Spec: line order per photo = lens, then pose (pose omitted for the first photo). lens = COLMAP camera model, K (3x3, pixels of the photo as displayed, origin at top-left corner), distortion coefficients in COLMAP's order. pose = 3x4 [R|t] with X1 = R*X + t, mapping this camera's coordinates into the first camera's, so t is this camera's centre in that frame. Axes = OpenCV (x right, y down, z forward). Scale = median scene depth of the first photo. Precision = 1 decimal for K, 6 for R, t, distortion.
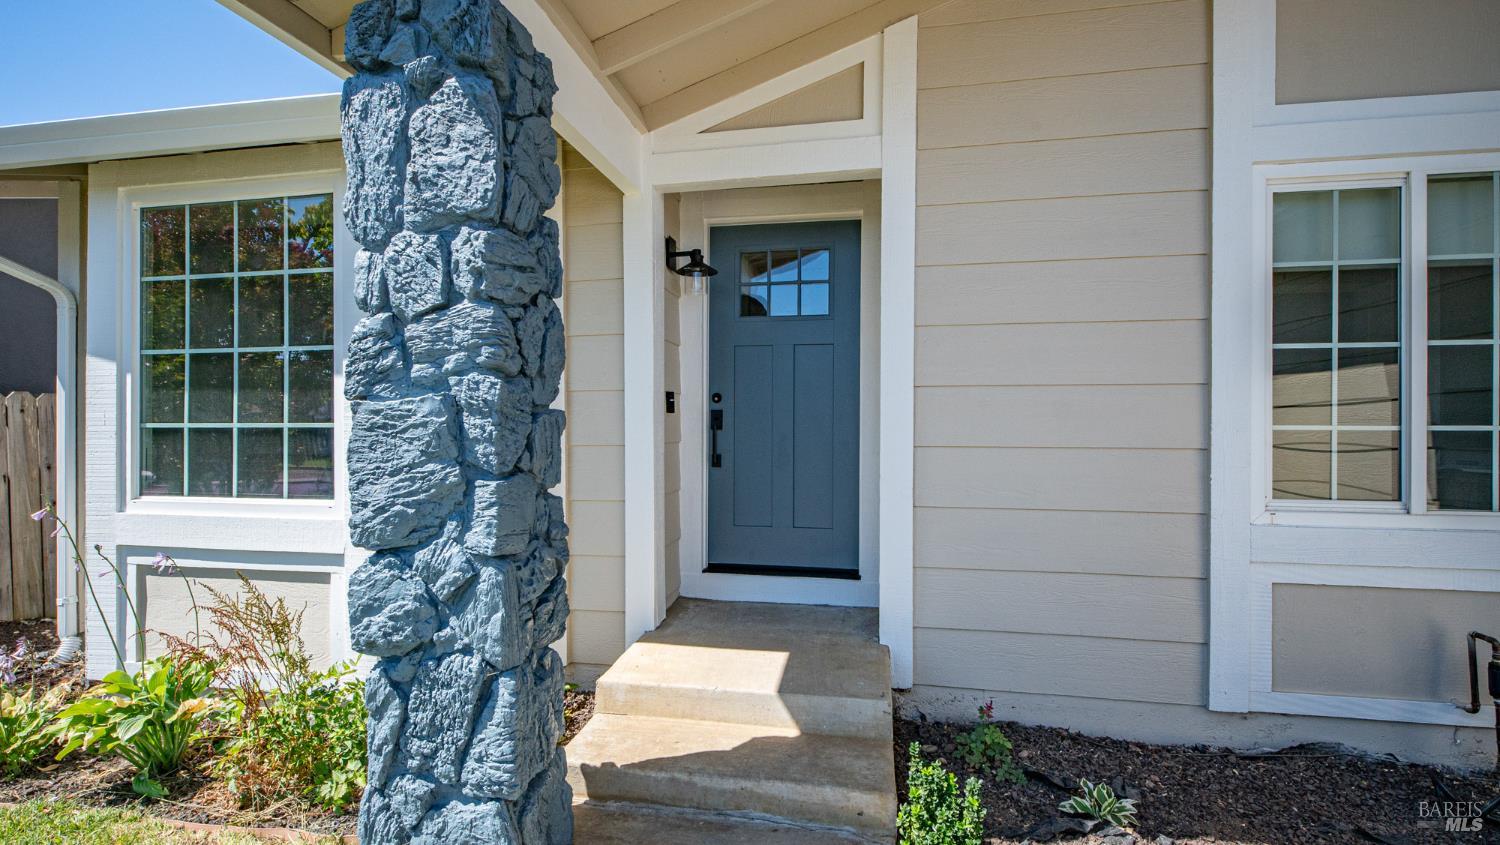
lens RADIAL K [[703.0, 0, 719.8], [0, 703.0, 435.7], [0, 0, 1]] dist [-0.003113, -0.002912]
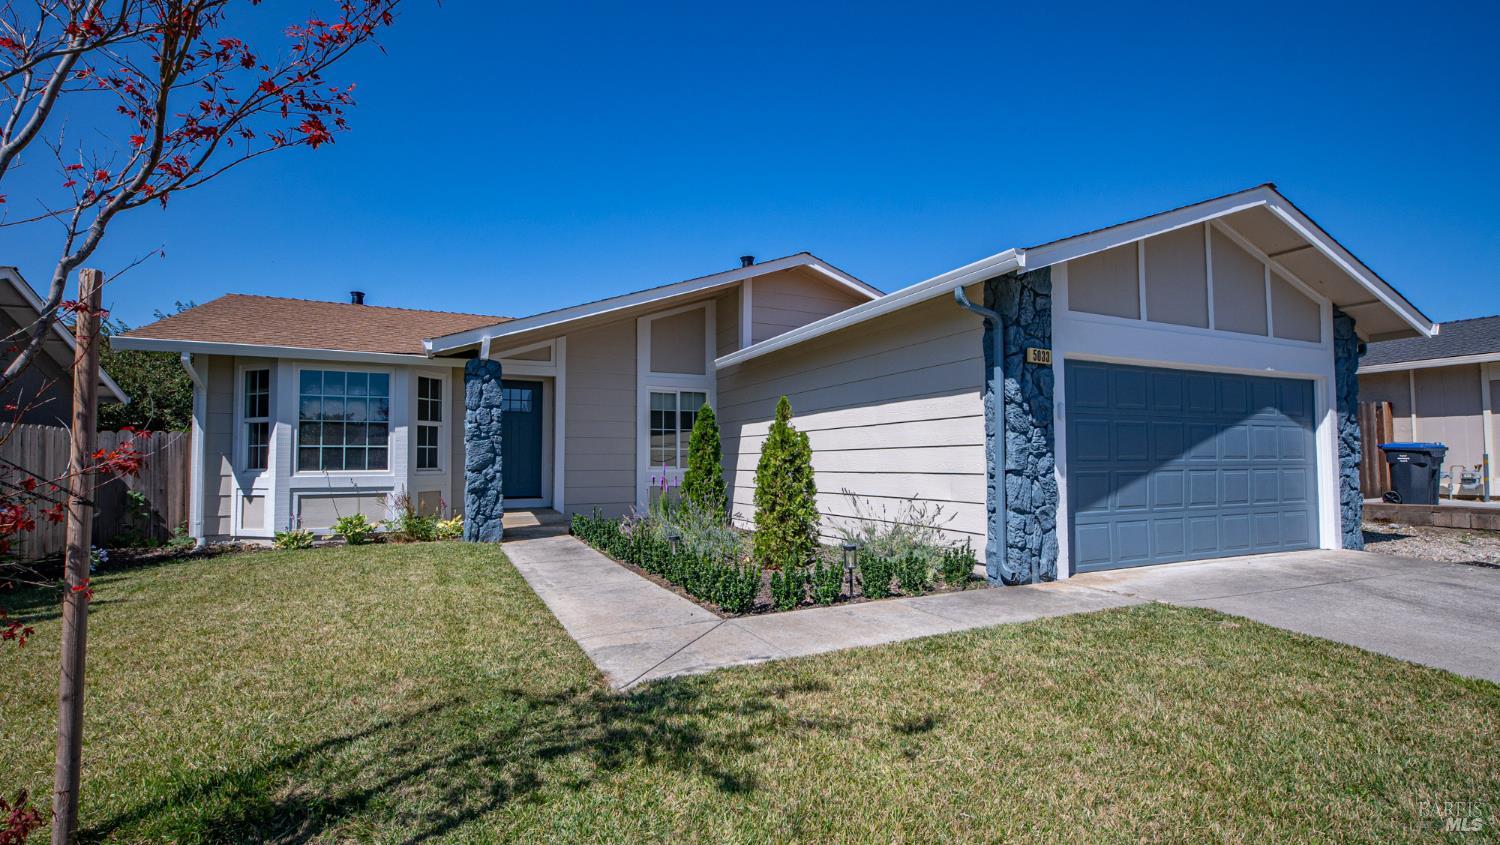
lens RADIAL K [[703.0, 0, 765.6], [0, 703.0, 436.9], [0, 0, 1]] dist [-0.003113, -0.002912]
pose [[0.787452, 0.017846, 0.616118, -1.272577], [0.009537, 0.999108, -0.041129, 0.097075], [-0.616303, 0.038263, 0.786579, -2.781422]]
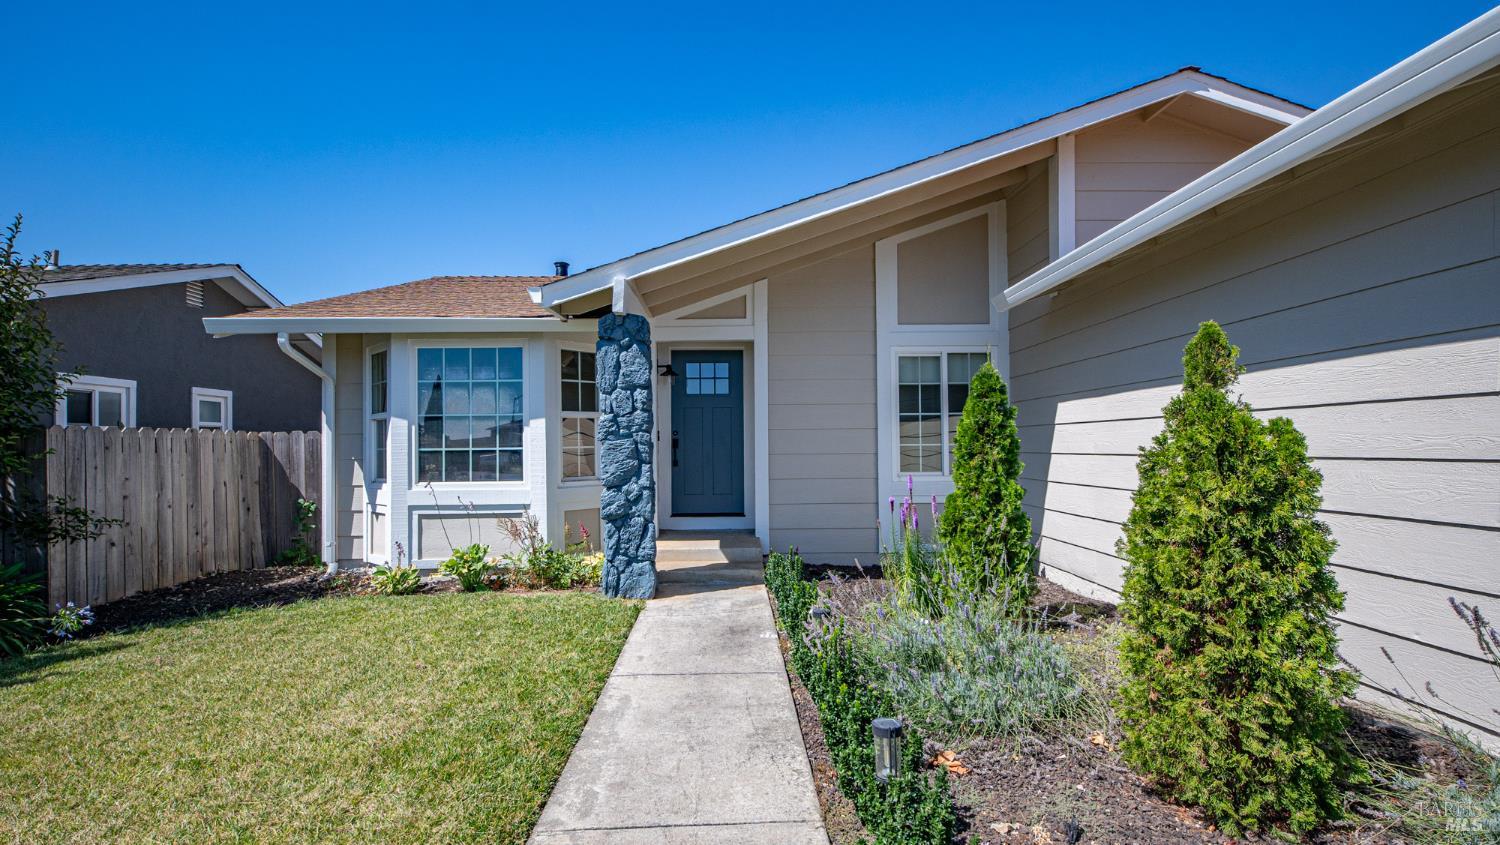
lens RADIAL K [[703.0, 0, 735.6], [0, 703.0, 437.4], [0, 0, 1]] dist [-0.003113, -0.002912]
pose [[0.975302, -0.008677, 0.220704, -0.416380], [0.013440, 0.999708, -0.020090, 0.005639], [-0.220465, 0.022560, 0.975134, -1.515011]]
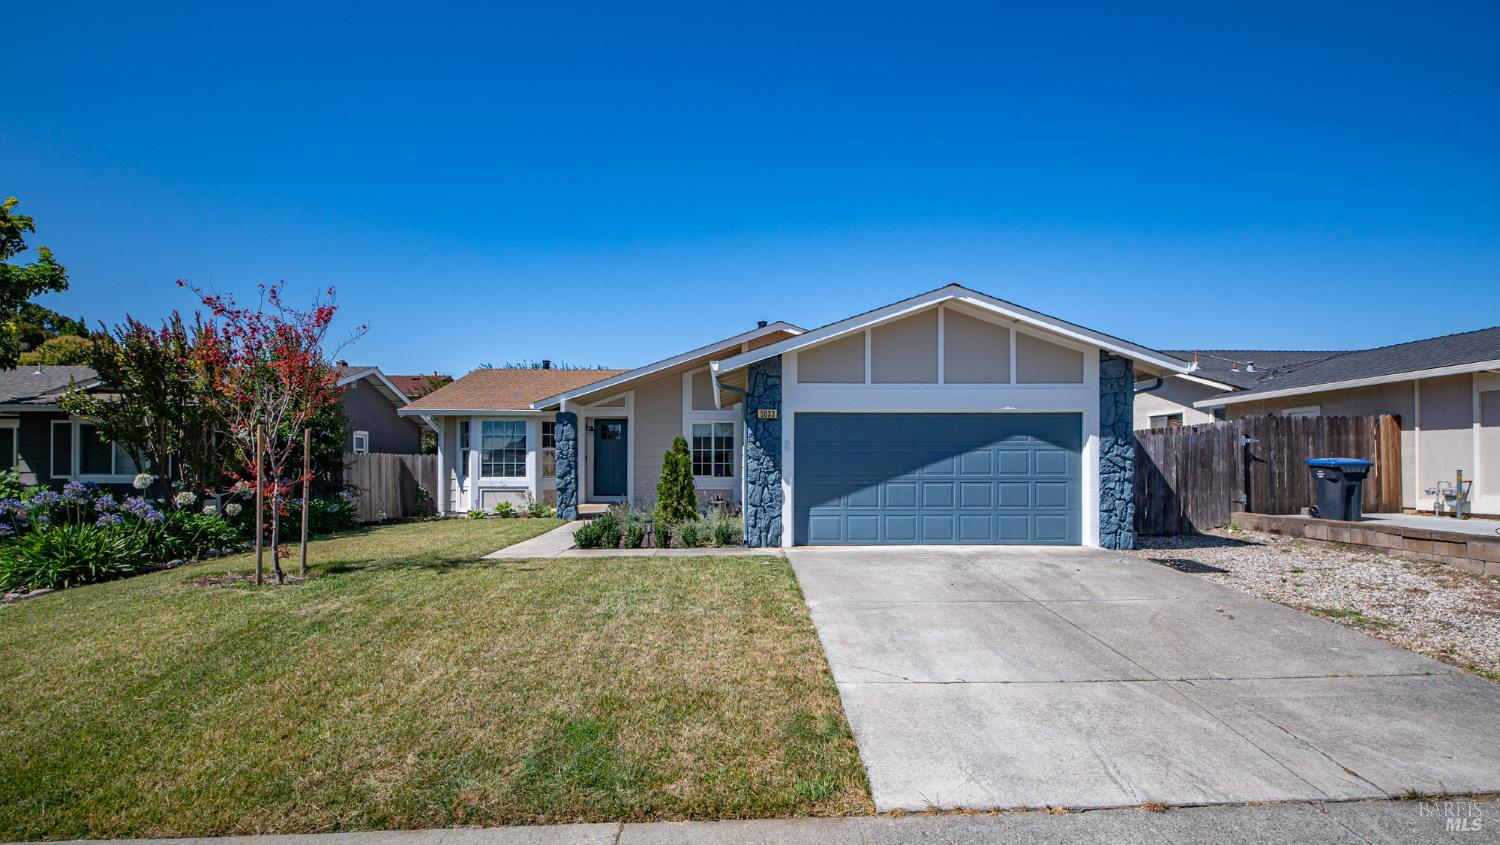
lens RADIAL K [[703.0, 0, 741.7], [0, 703.0, 473.9], [0, 0, 1]] dist [-0.003113, -0.002912]
pose [[0.971836, -0.004250, 0.235620, -0.226921], [0.003793, 0.999990, 0.002393, 0.068438], [-0.235628, -0.001432, 0.971842, -5.177058]]
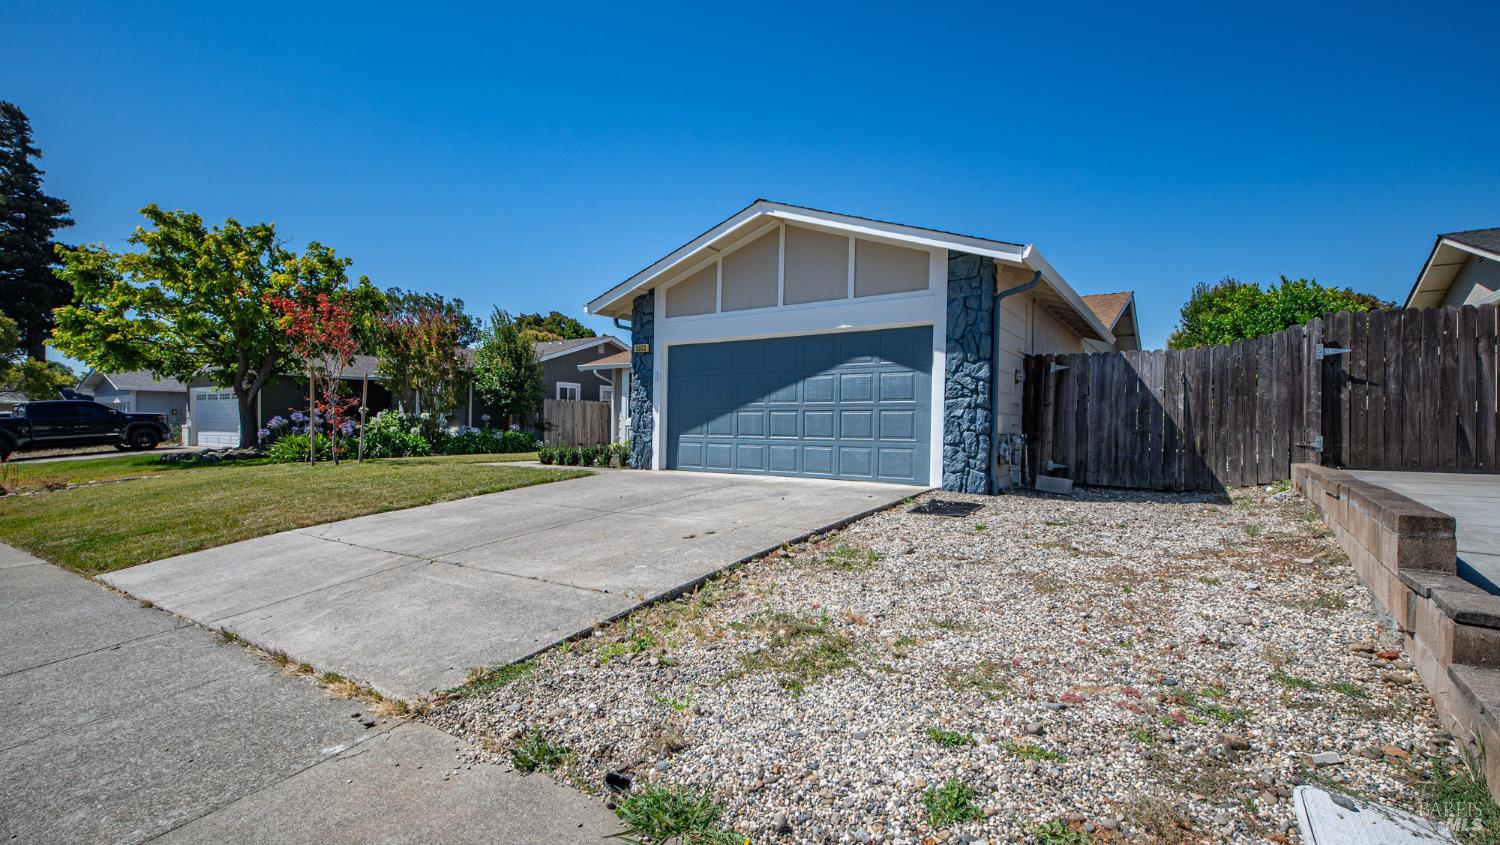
lens RADIAL K [[703.0, 0, 739.9], [0, 703.0, 452.9], [0, 0, 1]] dist [-0.003113, -0.002912]
pose [[0.918628, 0.024520, -0.394362, 2.973351], [-0.015465, 0.999539, 0.026125, 0.258321], [0.394820, -0.017900, 0.918584, -5.156359]]
